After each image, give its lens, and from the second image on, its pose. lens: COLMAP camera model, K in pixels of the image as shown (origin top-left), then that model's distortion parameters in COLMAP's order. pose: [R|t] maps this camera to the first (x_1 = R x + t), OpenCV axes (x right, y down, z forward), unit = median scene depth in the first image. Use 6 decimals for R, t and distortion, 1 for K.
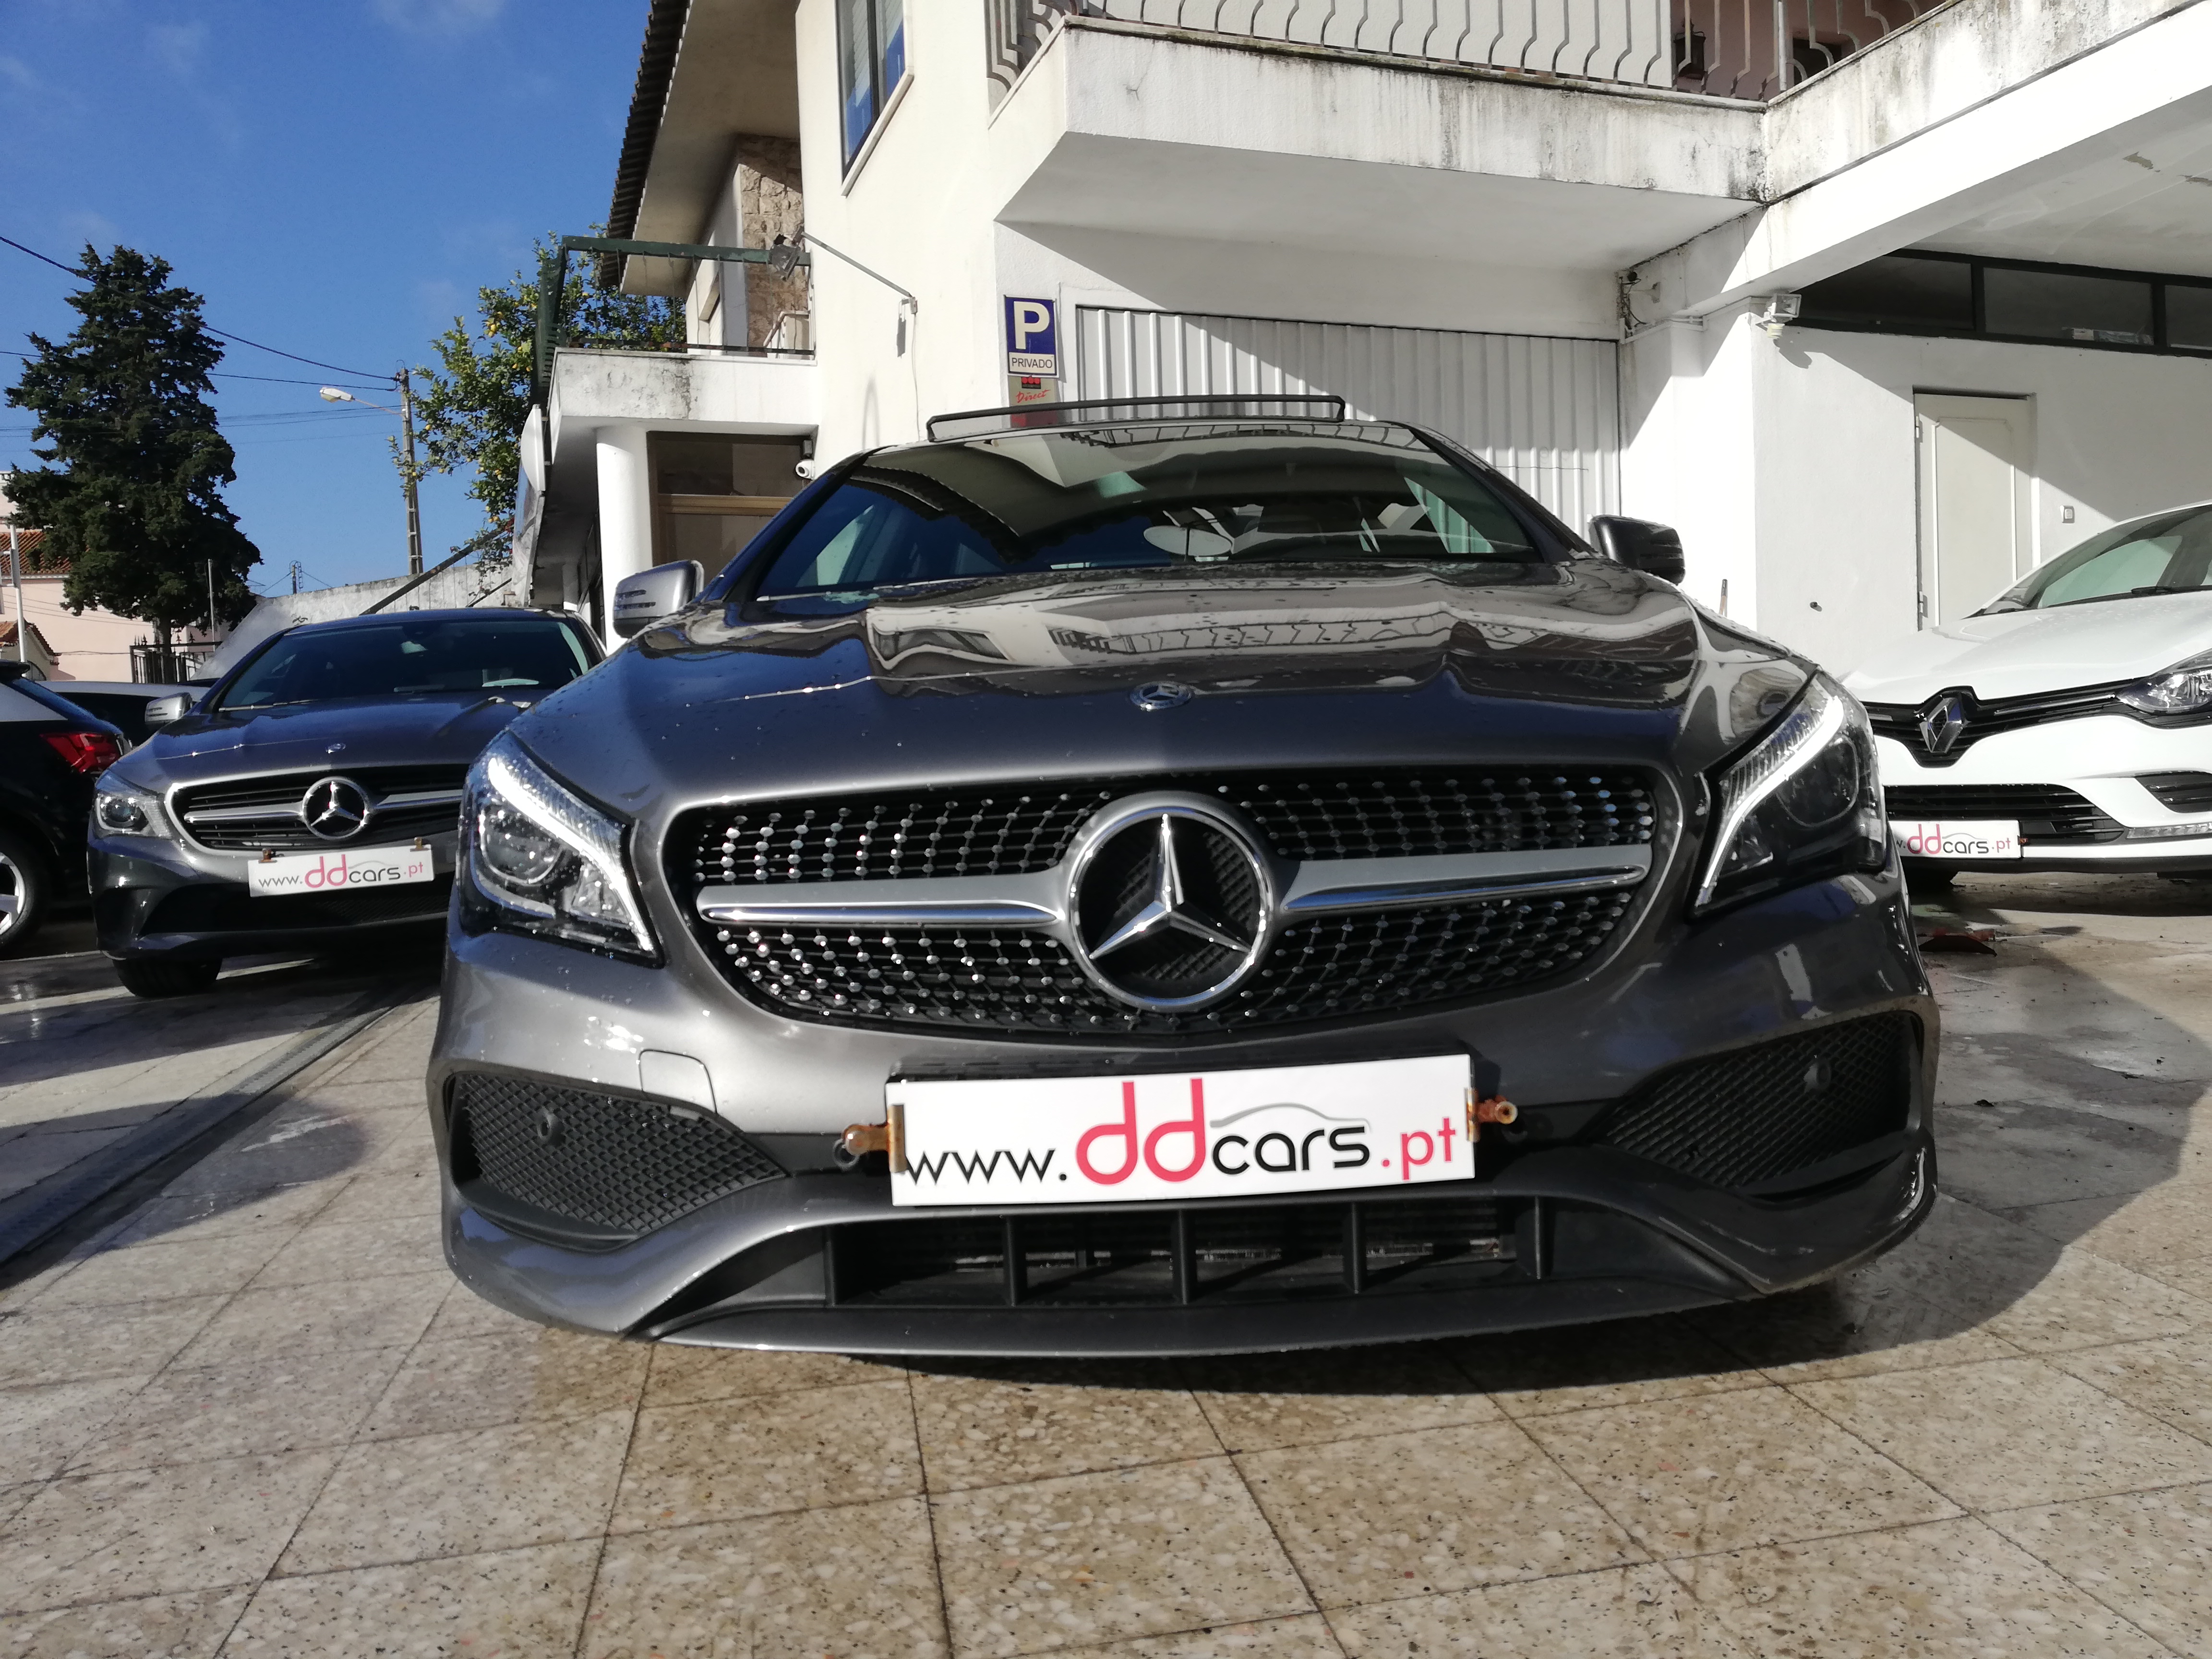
lens RADIAL K [[1713.0, 0, 1130.9], [0, 1713.0, 874.6], [0, 0, 1]] dist [0.030375, -0.057745]
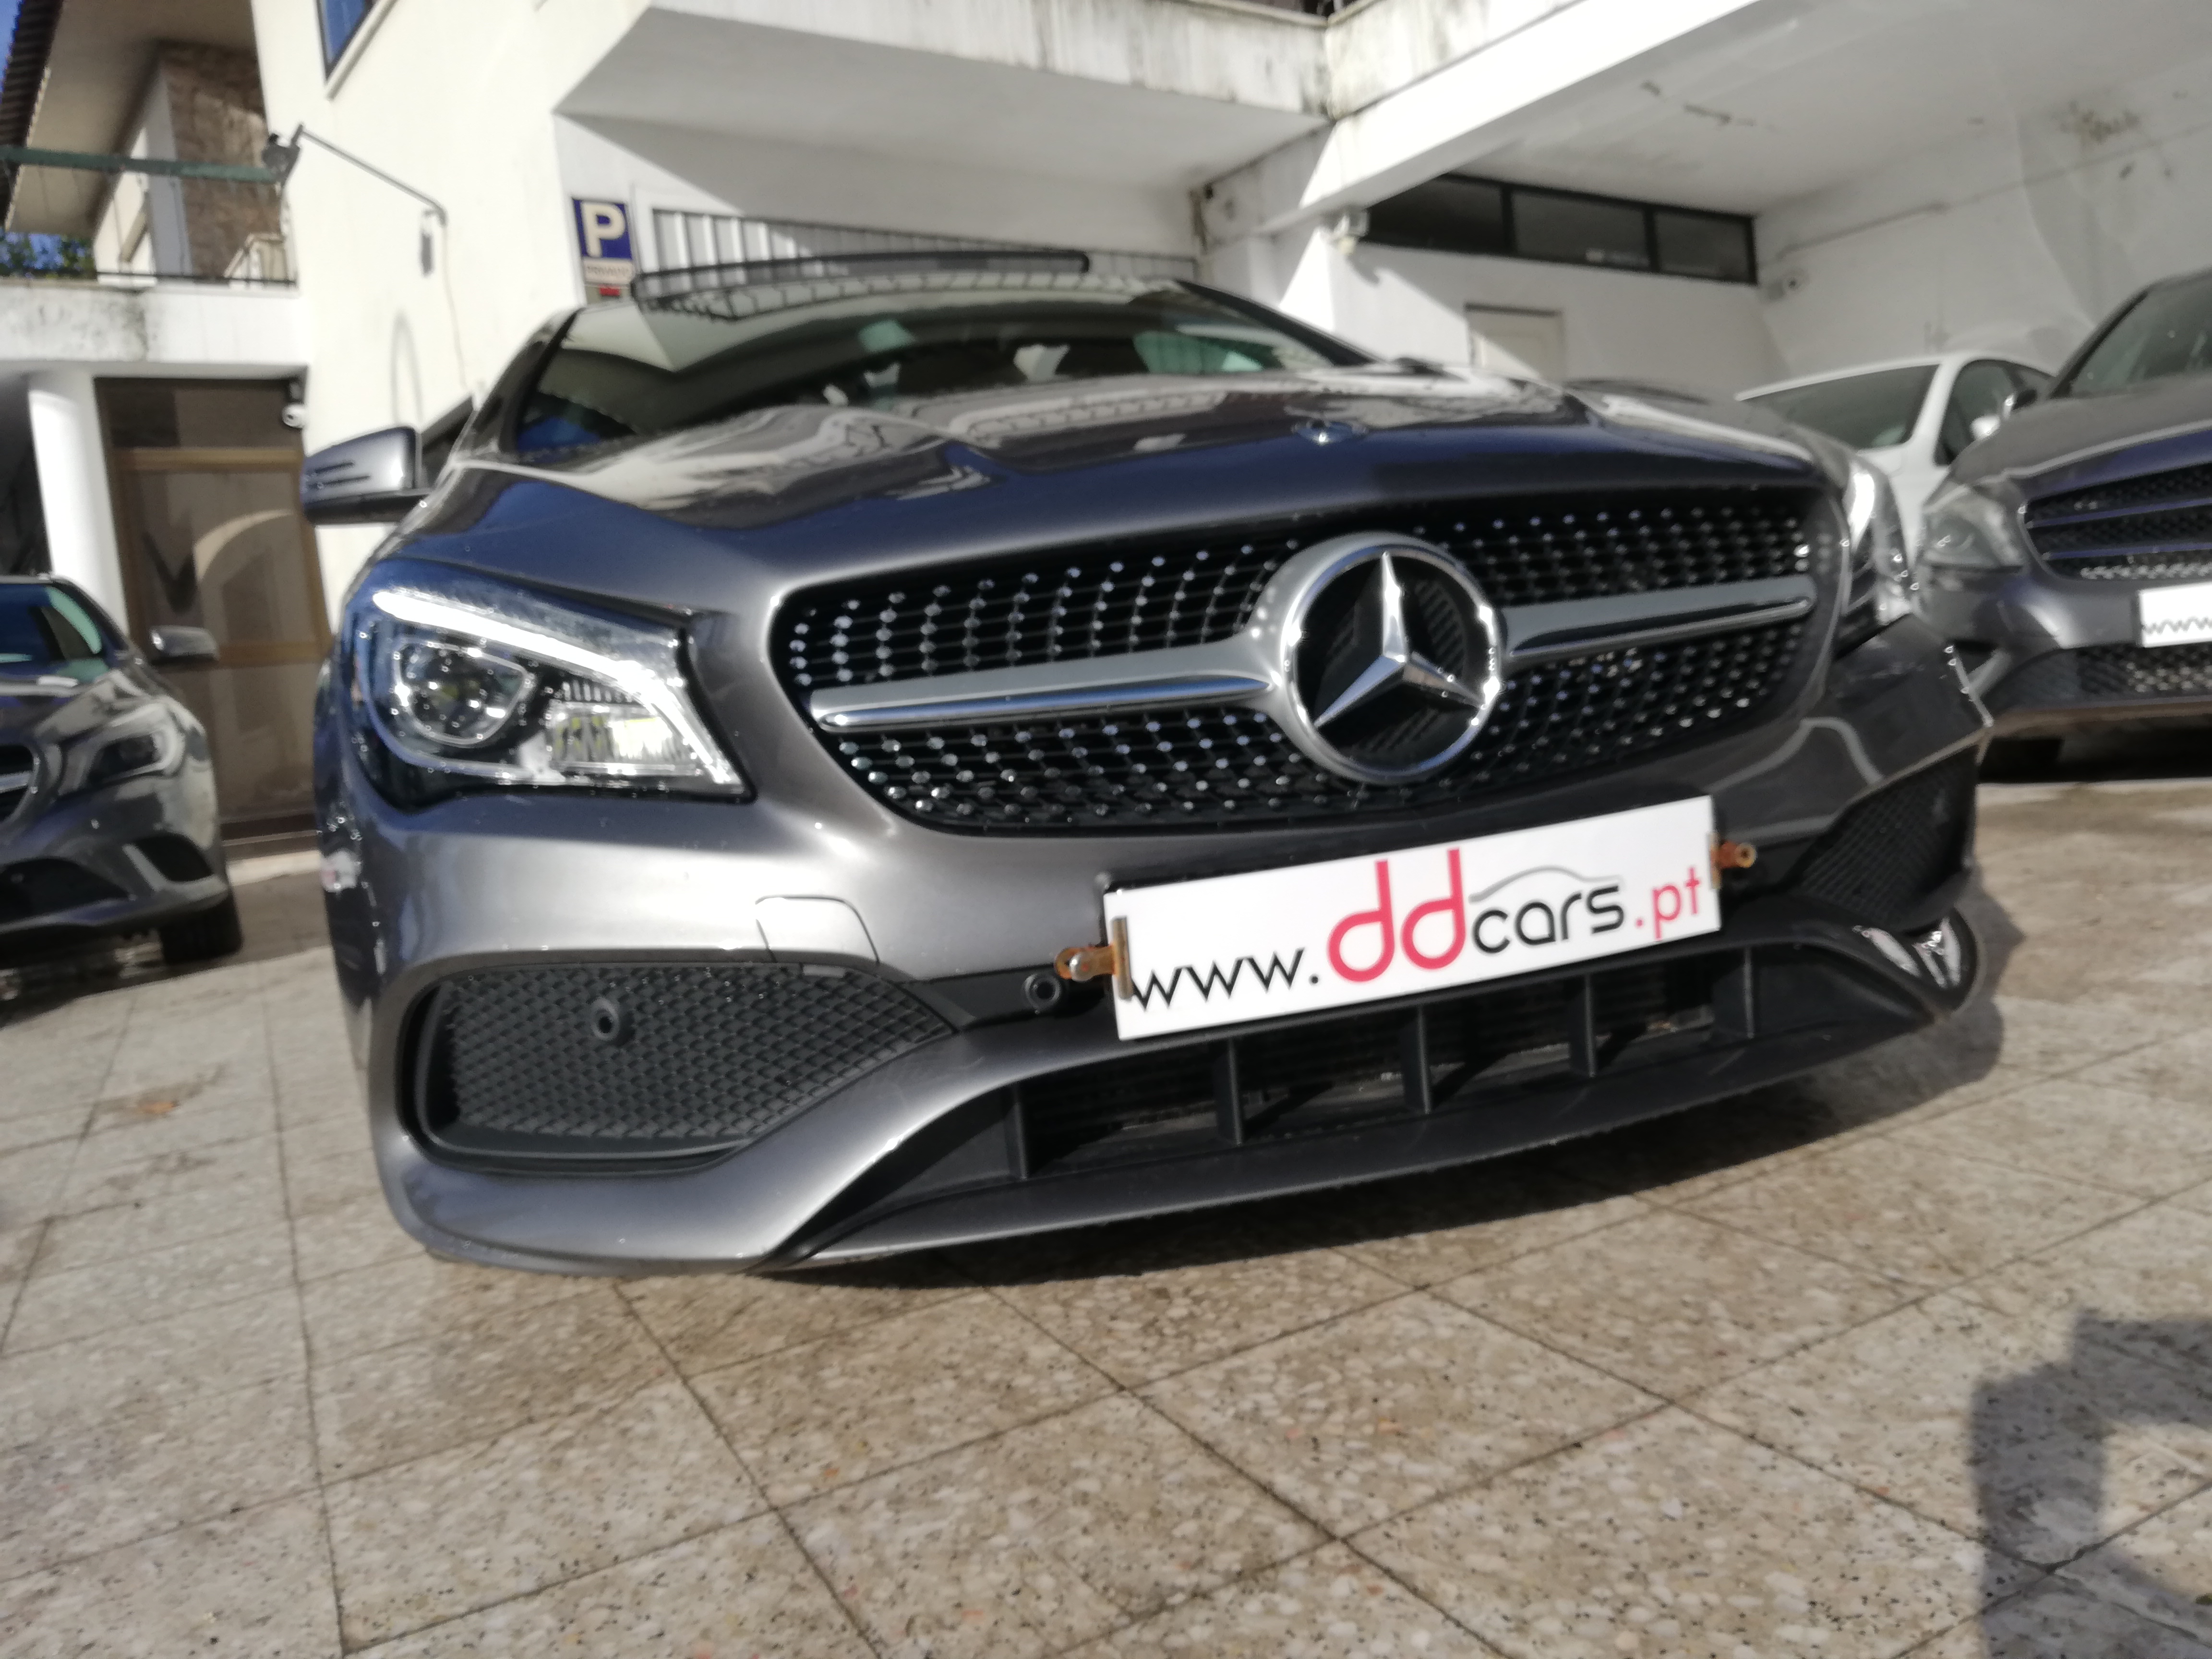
lens RADIAL K [[1713.0, 0, 1132.5], [0, 1713.0, 893.2], [0, 0, 1]] dist [0.030375, -0.057745]
pose [[0.950146, -0.102056, 0.294632, -0.361077], [0.096512, 0.994773, 0.033335, 0.091213], [-0.296494, -0.003238, 0.955029, 0.193332]]
